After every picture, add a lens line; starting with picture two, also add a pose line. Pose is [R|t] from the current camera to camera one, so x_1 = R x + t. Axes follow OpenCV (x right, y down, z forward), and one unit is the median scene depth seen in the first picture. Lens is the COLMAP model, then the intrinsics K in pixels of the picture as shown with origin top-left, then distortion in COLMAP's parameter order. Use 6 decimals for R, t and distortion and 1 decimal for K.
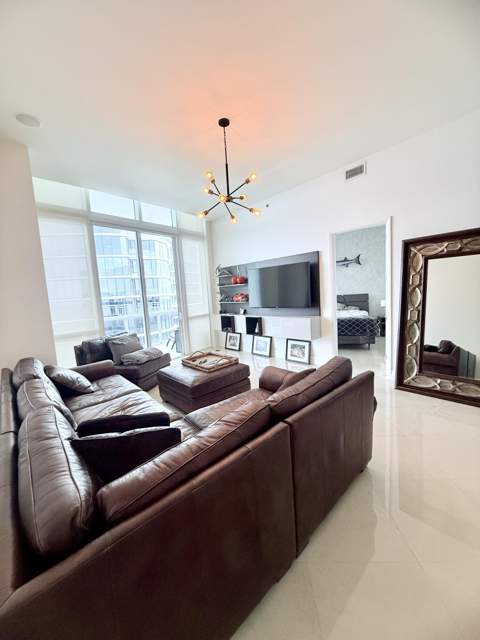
lens RADIAL K [[256.0, 0, 239.1], [0, 256.0, 321.9], [0, 0, 1]] dist [-0.003432, 0.000065]
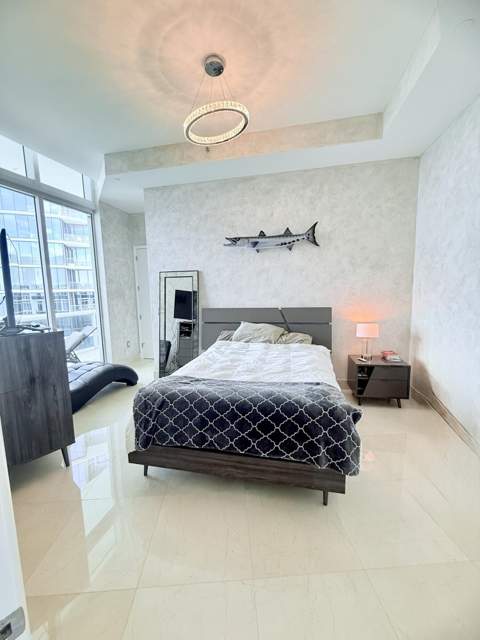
lens RADIAL K [[256.0, 0, 242.9], [0, 256.0, 323.1], [0, 0, 1]] dist [-0.003432, 0.000065]
pose [[0.991499, 0.026108, 0.127468, 0.276588], [-0.027298, 0.999598, 0.007596, -0.079493], [-0.127219, -0.011011, 0.991814, 0.537297]]
